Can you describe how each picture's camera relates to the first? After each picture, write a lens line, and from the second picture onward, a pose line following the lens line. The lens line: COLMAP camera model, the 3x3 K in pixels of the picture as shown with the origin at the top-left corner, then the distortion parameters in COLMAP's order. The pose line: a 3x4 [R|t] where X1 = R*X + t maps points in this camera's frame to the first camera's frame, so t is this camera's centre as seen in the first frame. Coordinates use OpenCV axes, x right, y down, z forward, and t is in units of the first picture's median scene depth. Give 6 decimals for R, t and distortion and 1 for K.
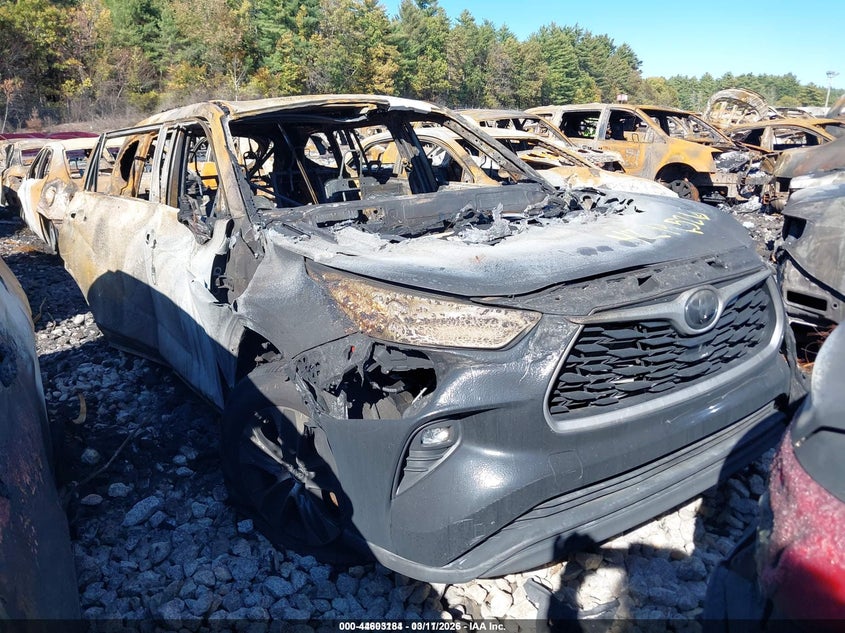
lens RADIAL K [[691.3, 0, 426.0], [0, 691.3, 313.2], [0, 0, 1]] dist [0.011578, -0.003695]
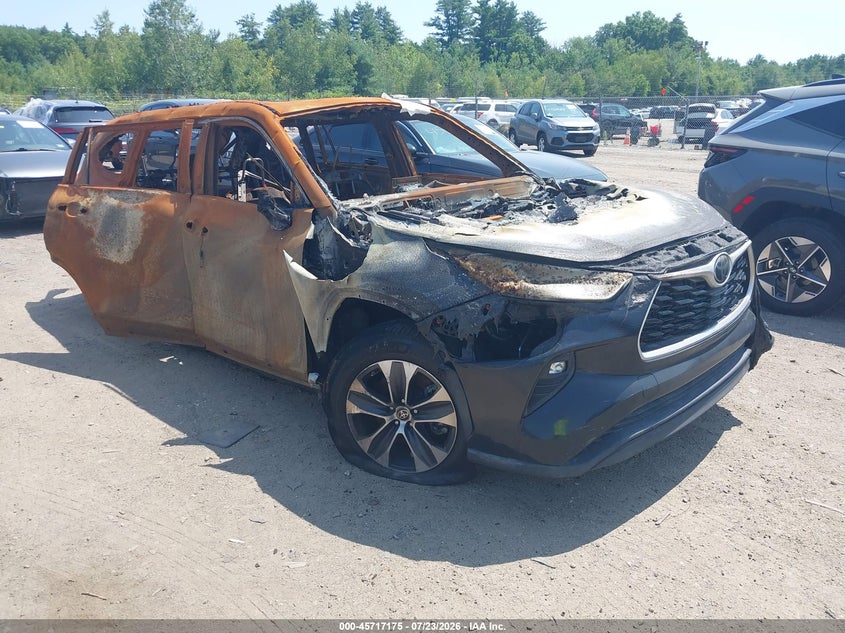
lens RADIAL K [[682.9, 0, 422.5], [0, 682.9, 316.5], [0, 0, 1]] dist [0.007026, -0.000934]
pose [[0.983147, -0.042800, 0.177738, -0.444530], [0.037743, 0.998783, 0.031735, 0.024241], [-0.178880, -0.024492, 0.983566, -0.240338]]
